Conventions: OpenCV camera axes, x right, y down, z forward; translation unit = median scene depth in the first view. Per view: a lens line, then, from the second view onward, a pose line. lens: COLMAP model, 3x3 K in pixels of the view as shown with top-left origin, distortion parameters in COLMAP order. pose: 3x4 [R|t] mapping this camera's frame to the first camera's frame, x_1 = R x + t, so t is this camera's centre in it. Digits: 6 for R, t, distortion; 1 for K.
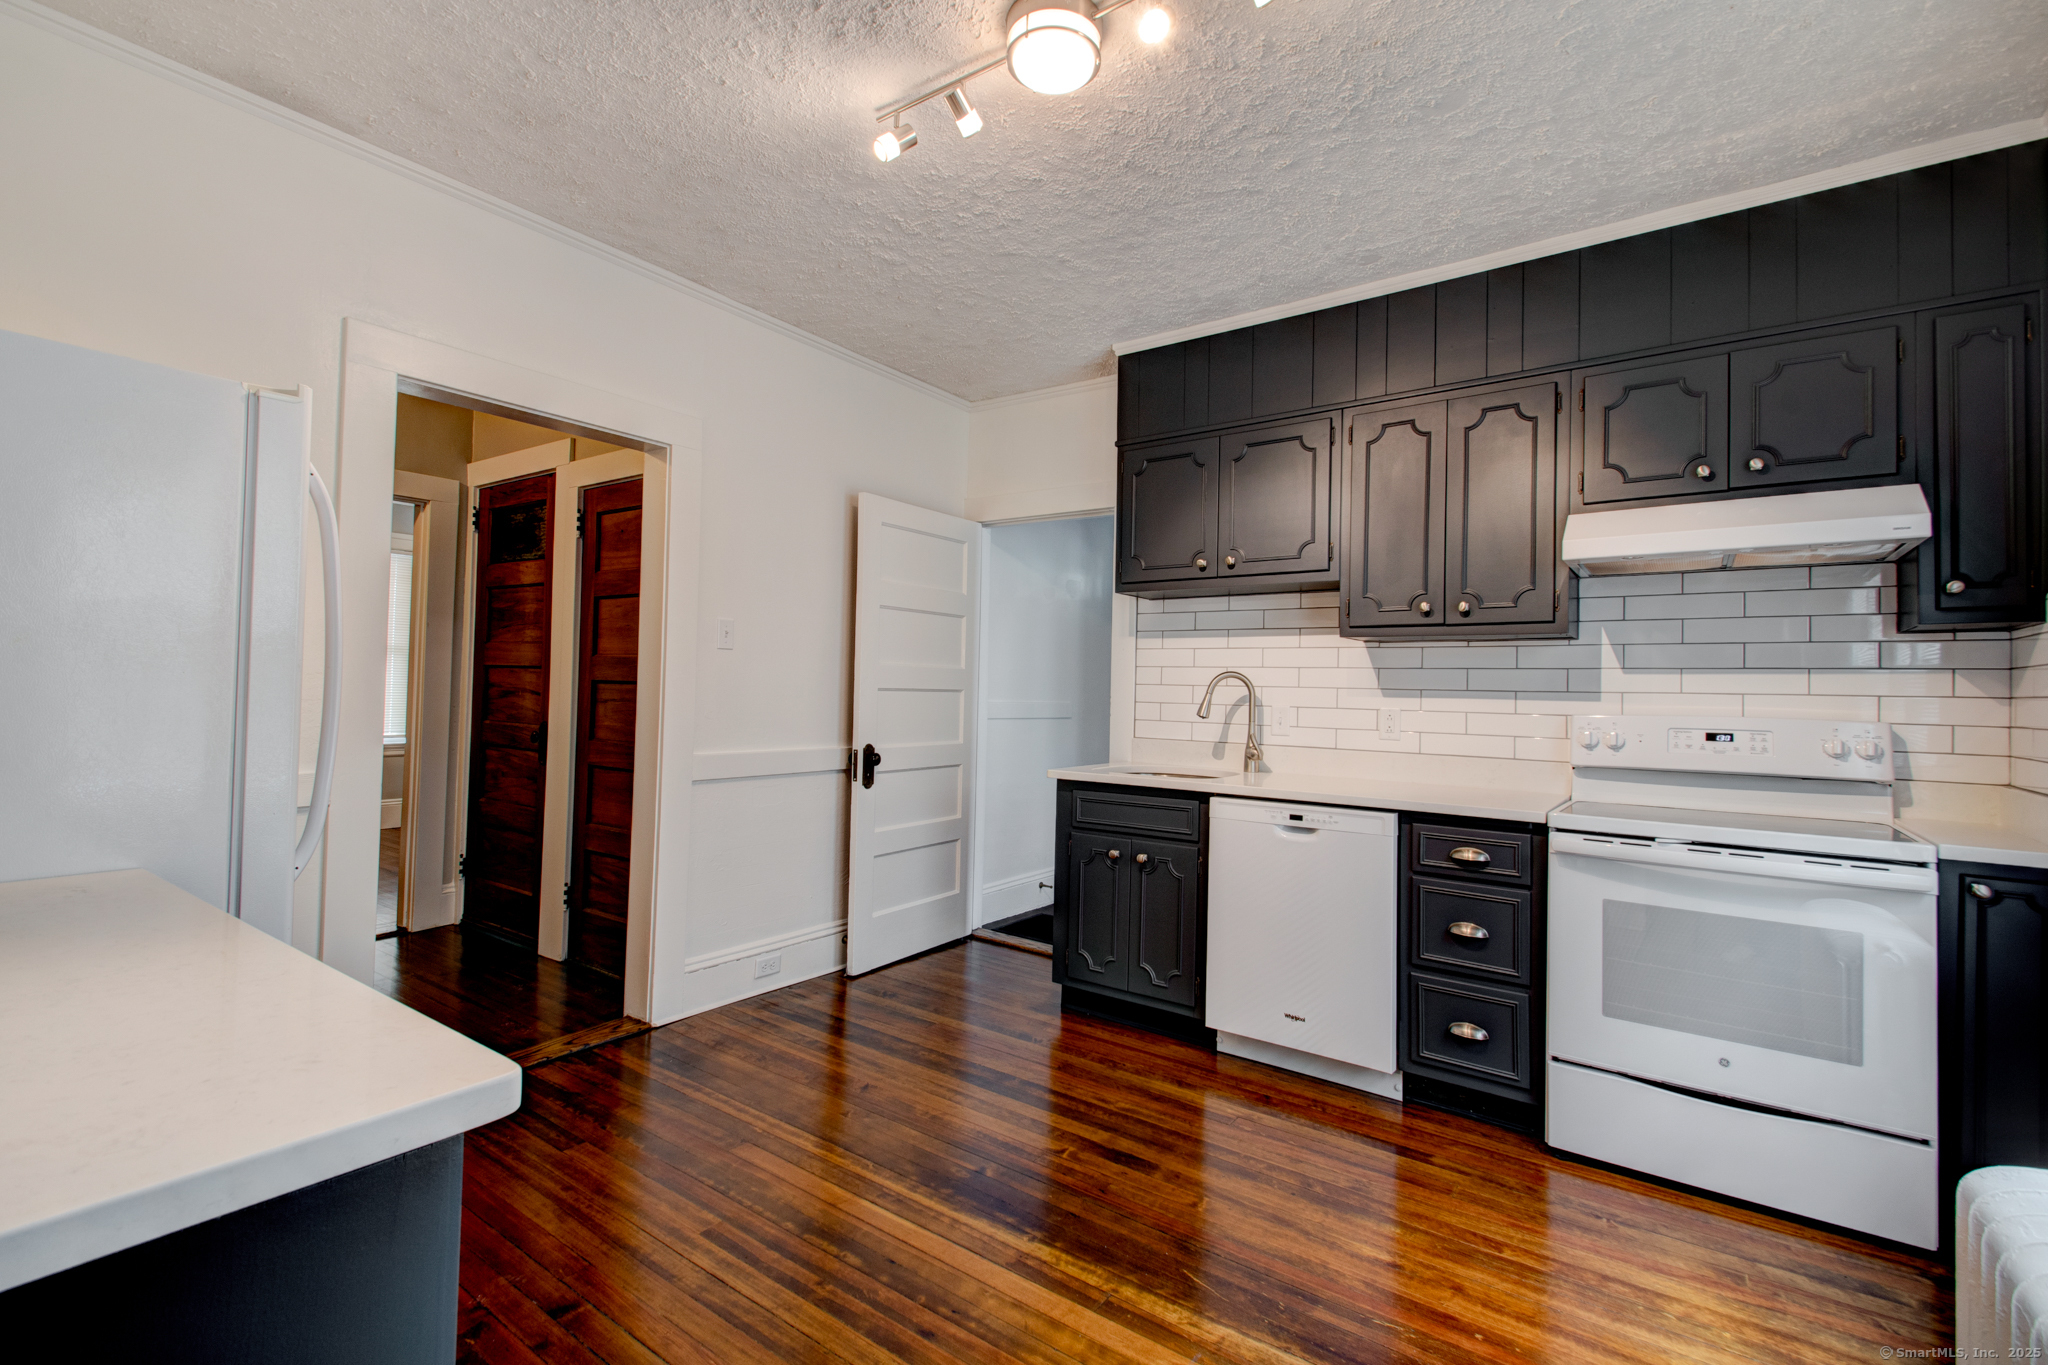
lens RADIAL K [[899.6, 0, 1047.2], [0, 899.6, 699.1], [0, 0, 1]] dist [0.026105, -0.023682]
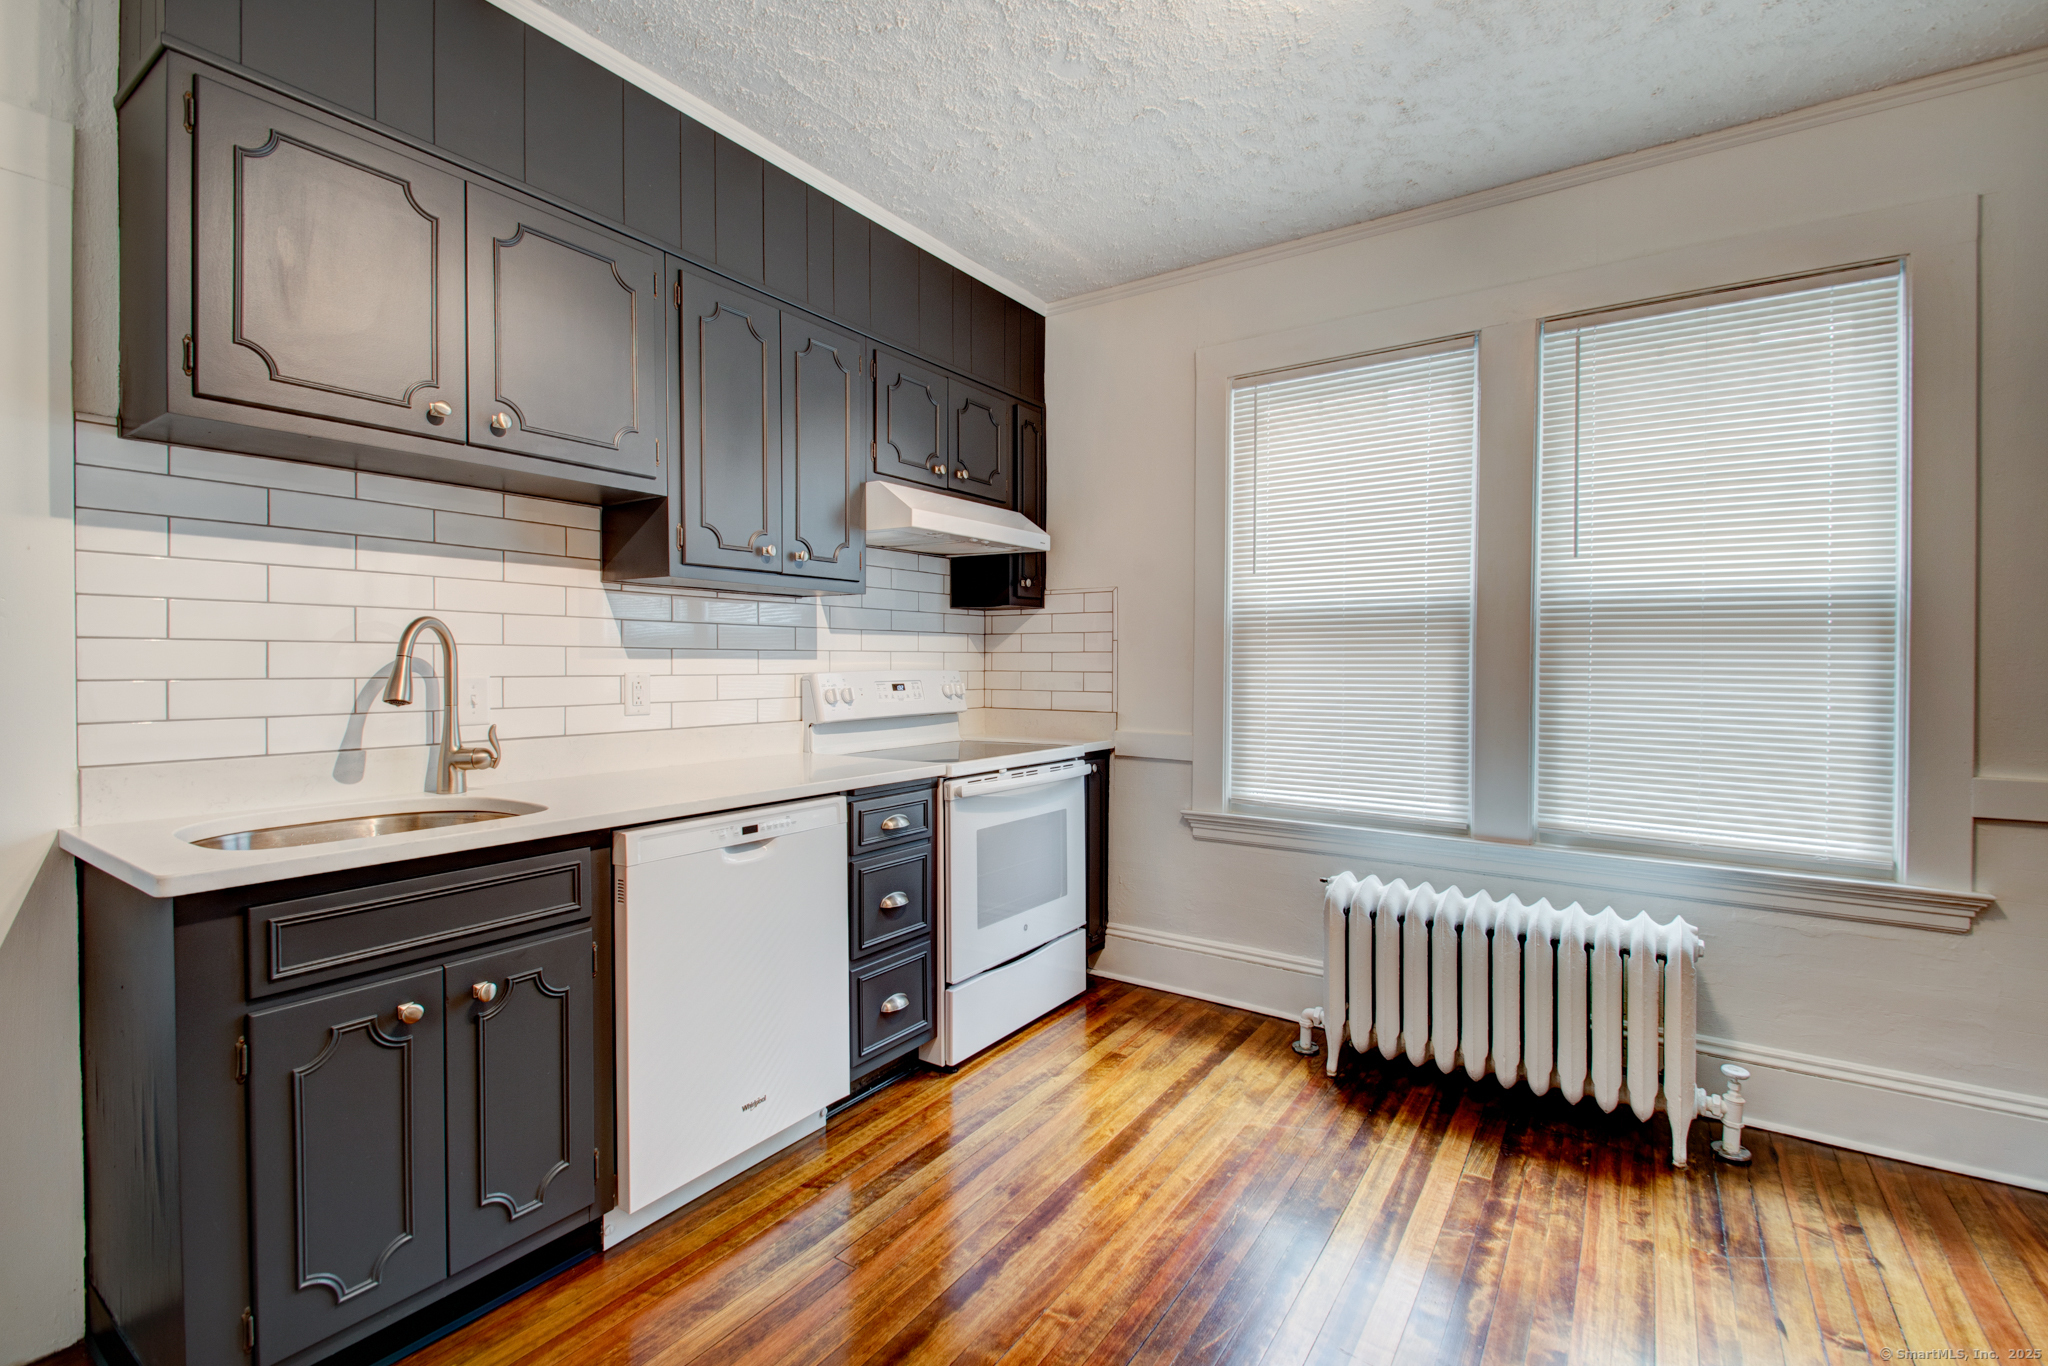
lens RADIAL K [[901.5, 0, 1015.3], [0, 901.5, 688.4], [0, 0, 1]] dist [0.027912, -0.014656]
pose [[-0.021539, -0.051577, 0.998437, -0.471834], [0.004904, 0.998651, 0.051694, -0.018108], [-0.999756, 0.006010, -0.021257, 0.861391]]
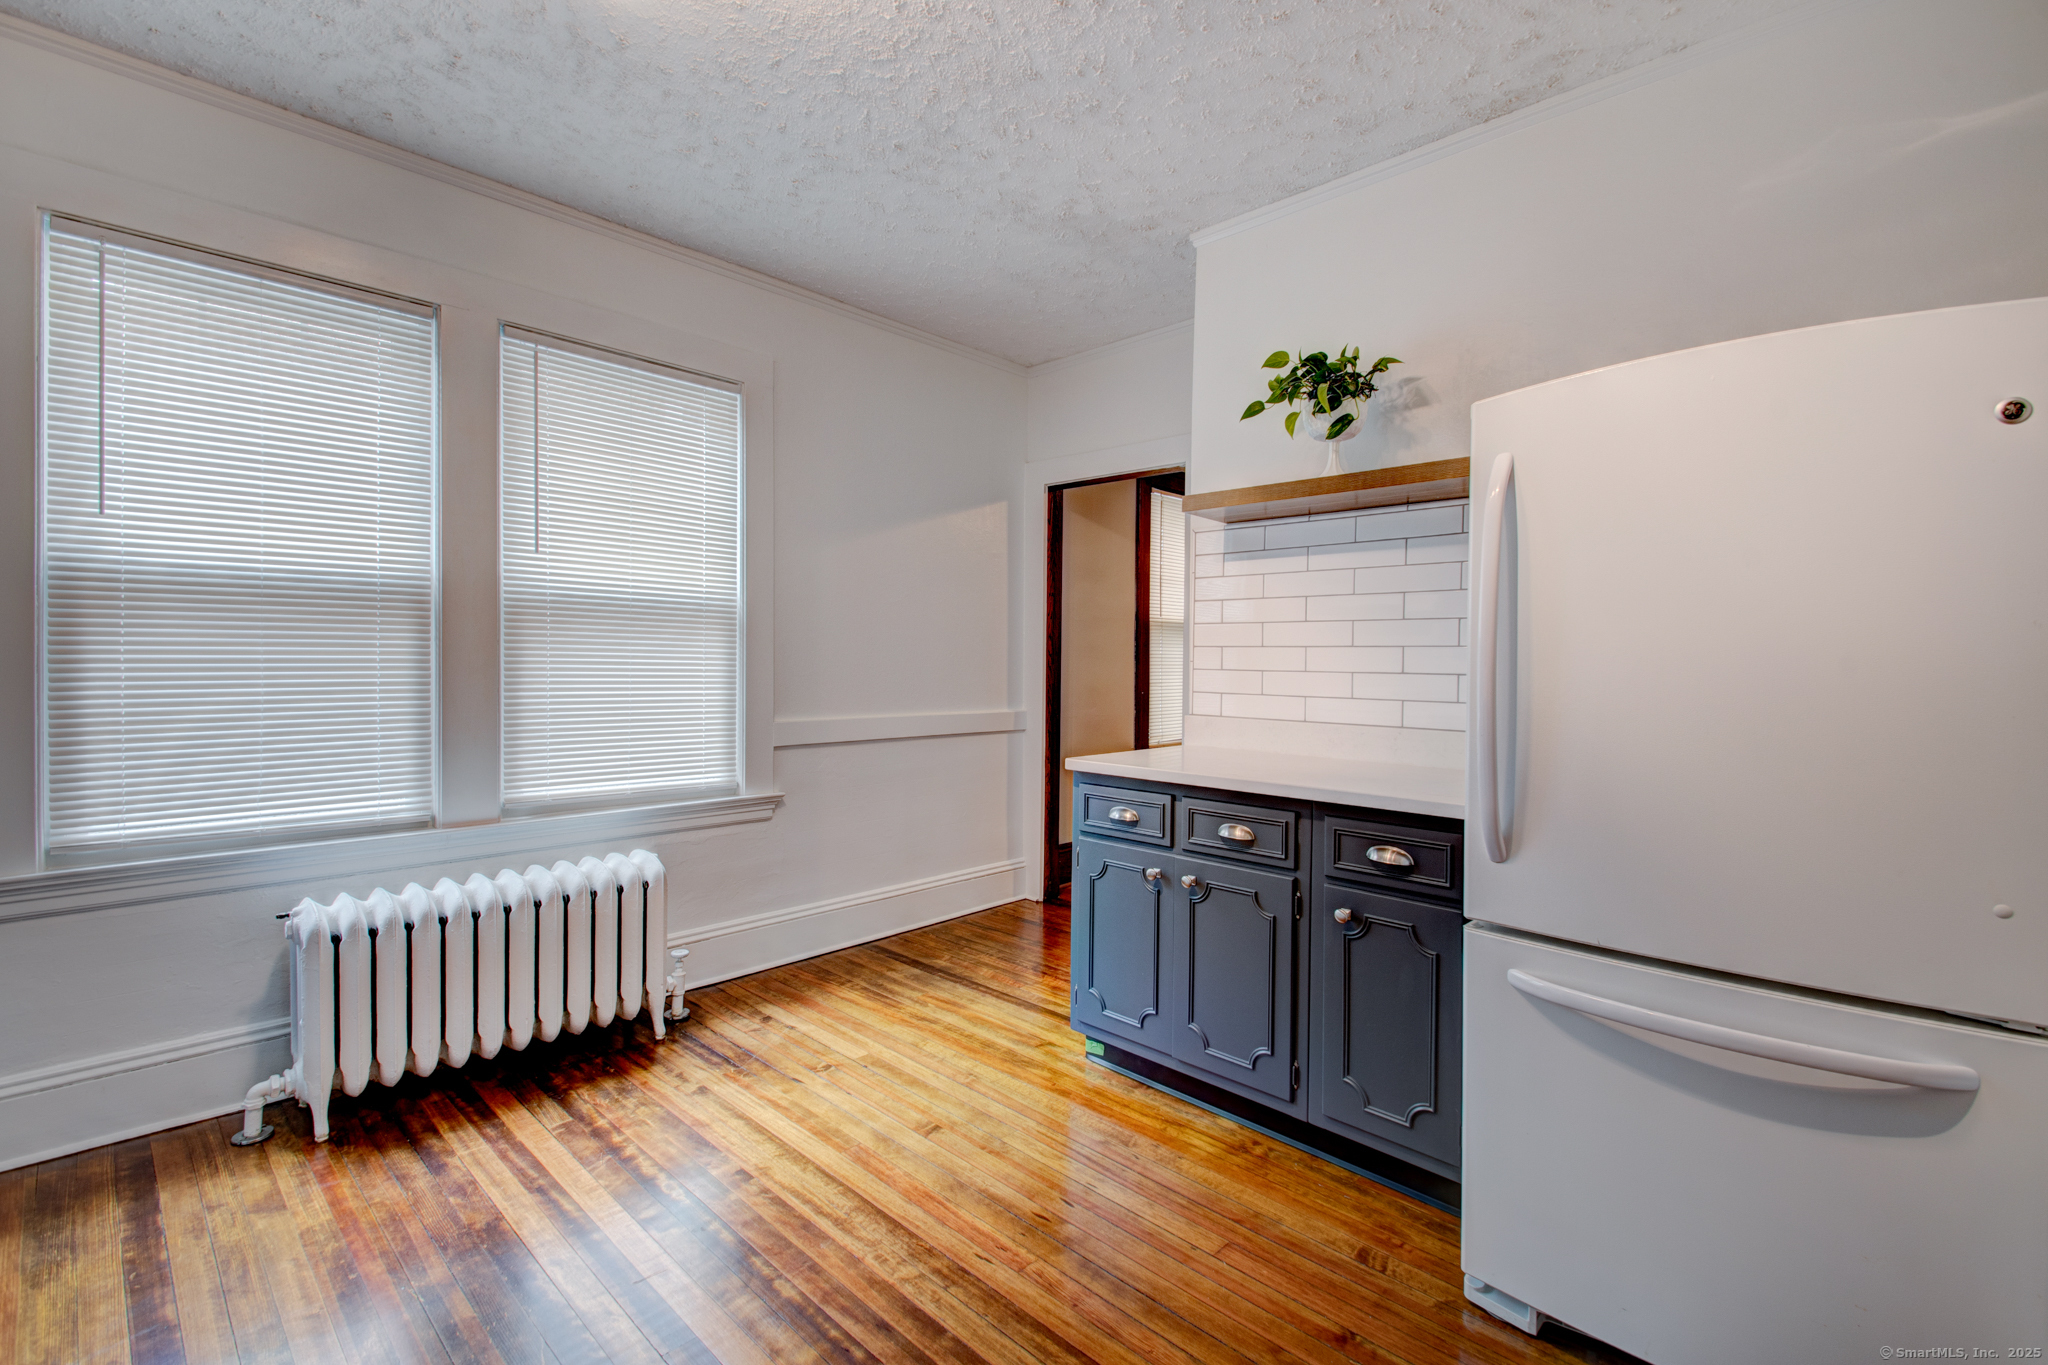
lens RADIAL K [[910.6, 0, 1059.6], [0, 910.6, 697.3], [0, 0, 1]] dist [0.020849, -0.010350]
pose [[-0.991262, -0.038708, 0.126102, -0.266392], [-0.032063, 0.998009, 0.054307, -0.013527], [-0.127953, 0.049789, -0.990530, 1.225610]]
